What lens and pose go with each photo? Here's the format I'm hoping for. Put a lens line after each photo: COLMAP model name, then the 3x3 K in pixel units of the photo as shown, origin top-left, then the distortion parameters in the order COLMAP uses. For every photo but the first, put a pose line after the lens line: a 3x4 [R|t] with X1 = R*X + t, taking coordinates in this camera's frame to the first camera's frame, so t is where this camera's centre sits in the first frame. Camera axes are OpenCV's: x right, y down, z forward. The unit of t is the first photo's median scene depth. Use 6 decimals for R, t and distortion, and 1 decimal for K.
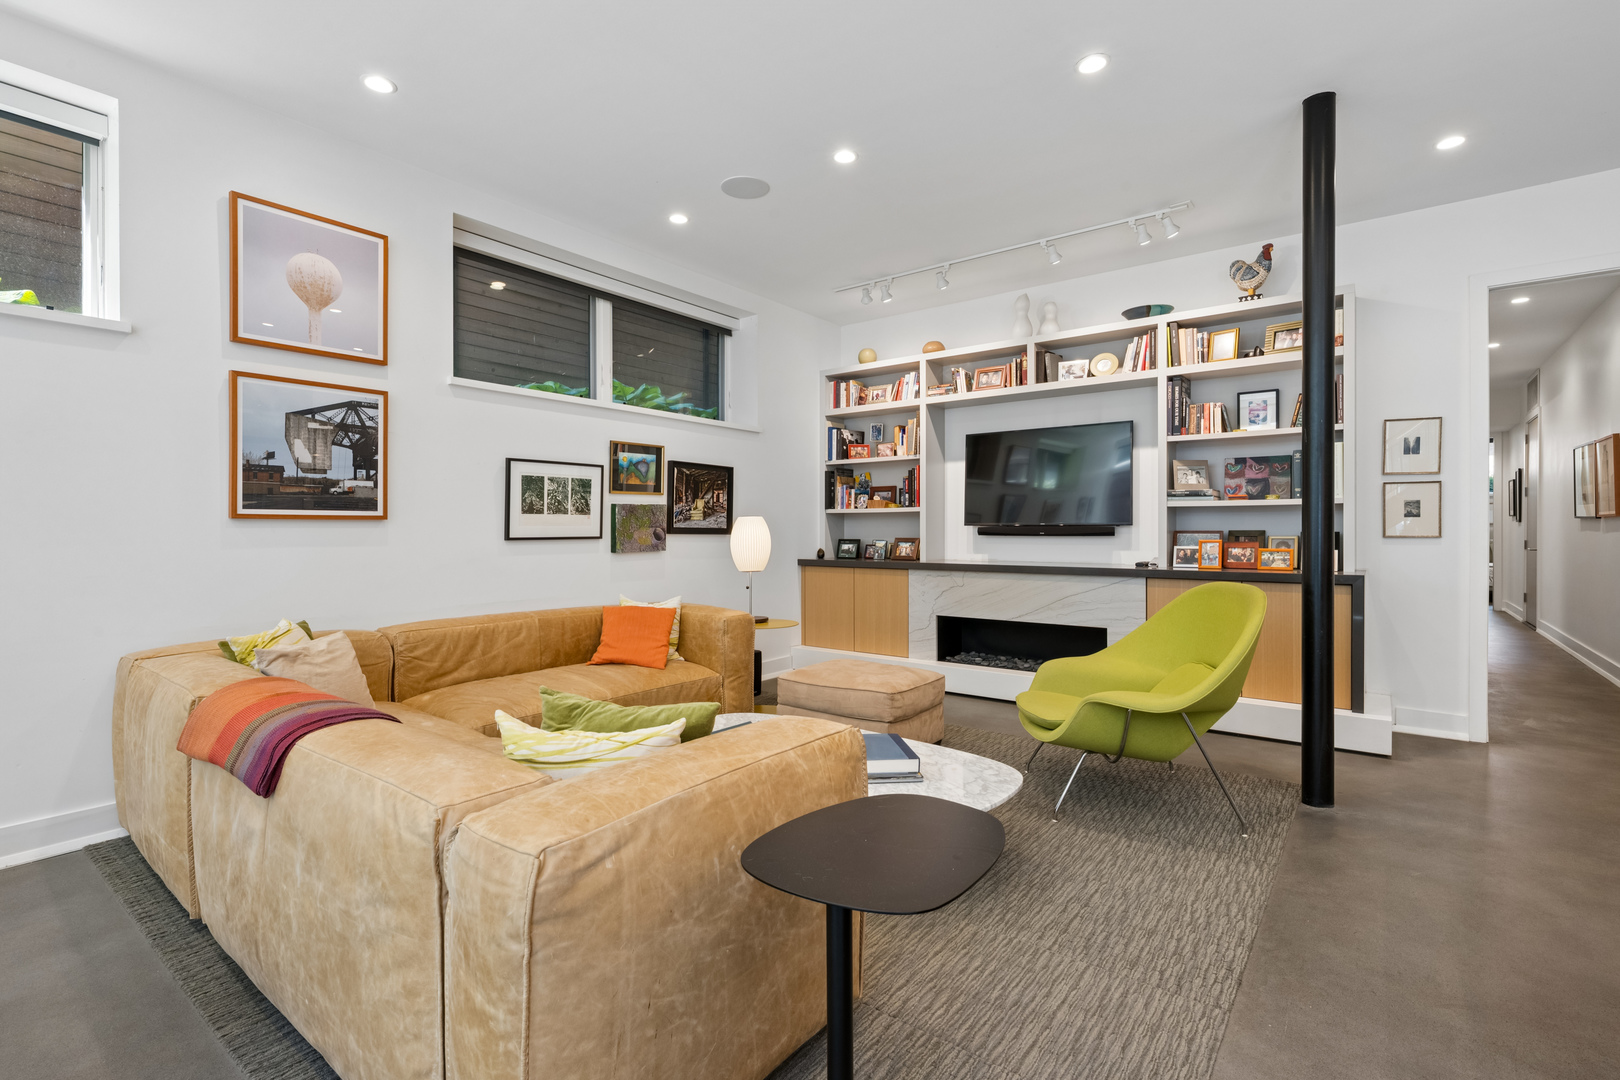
lens RADIAL K [[747.4, 0, 799.9], [0, 747.4, 534.7], [0, 0, 1]] dist [-0.004238, 0.000726]
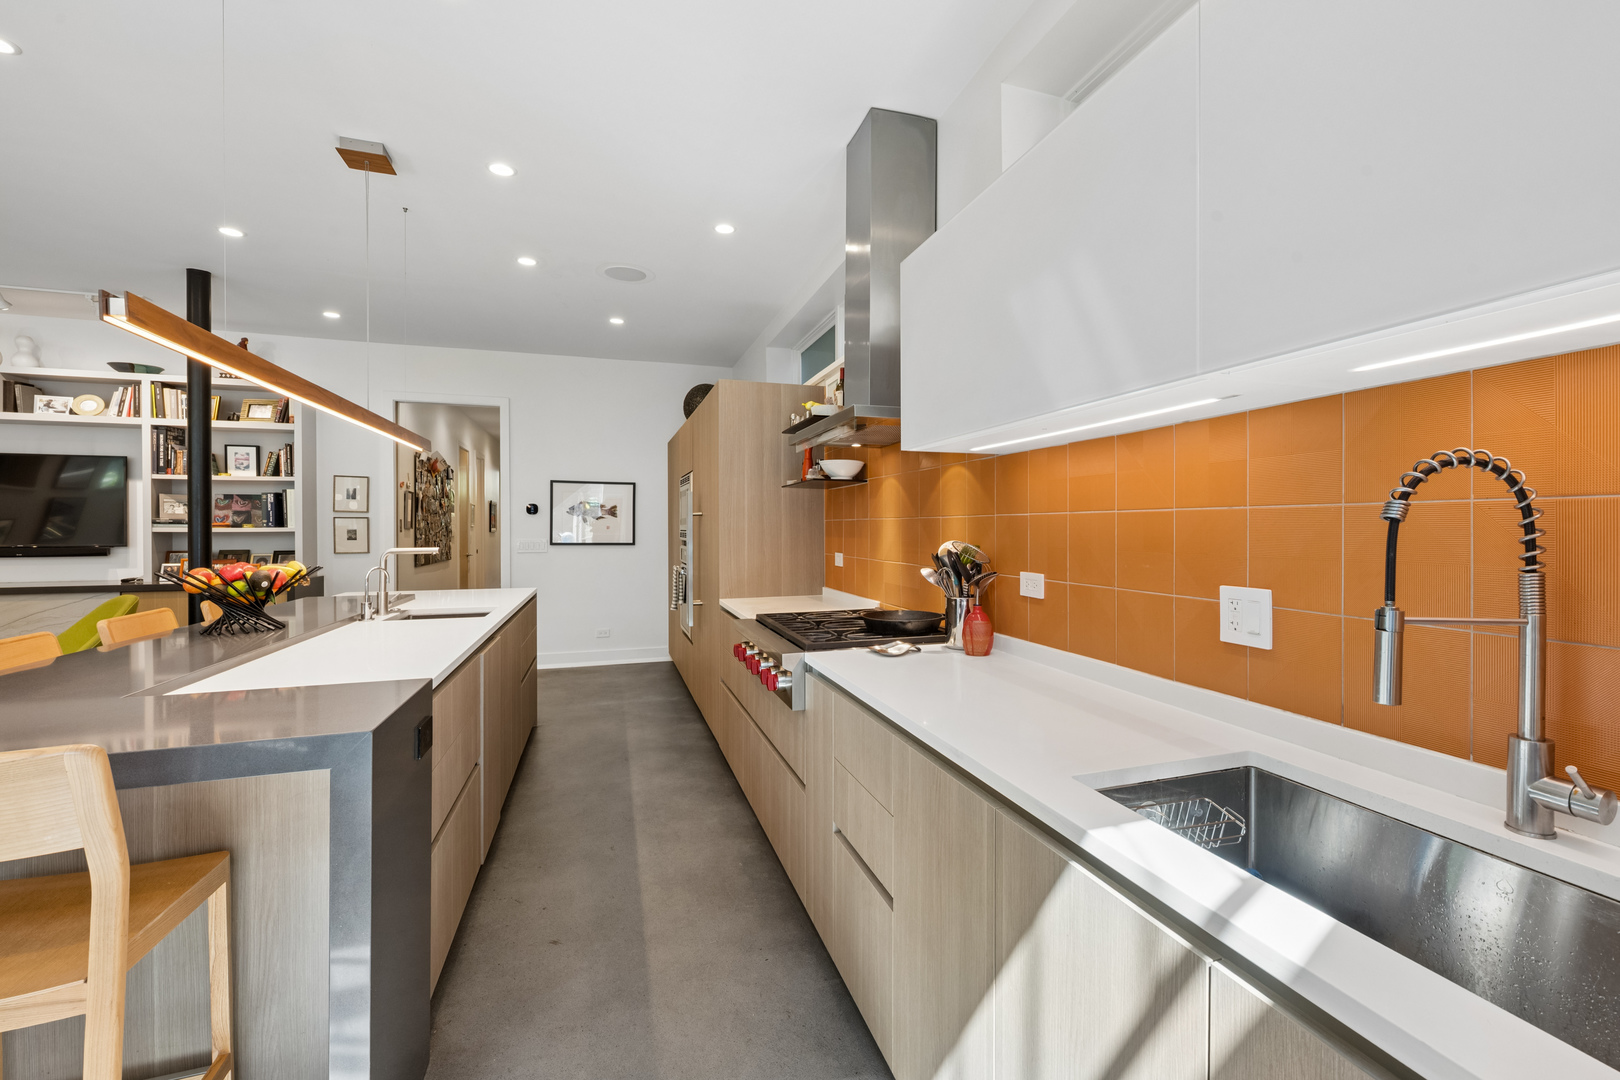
lens RADIAL K [[707.1, 0, 862.0], [0, 707.1, 527.7], [0, 0, 1]] dist [0.001111, 0.000253]
pose [[0.530609, -0.000406, 0.847617, 0.128849], [0.006245, 0.999975, -0.003430, -0.033781], [-0.847594, 0.007114, 0.530598, -0.591994]]
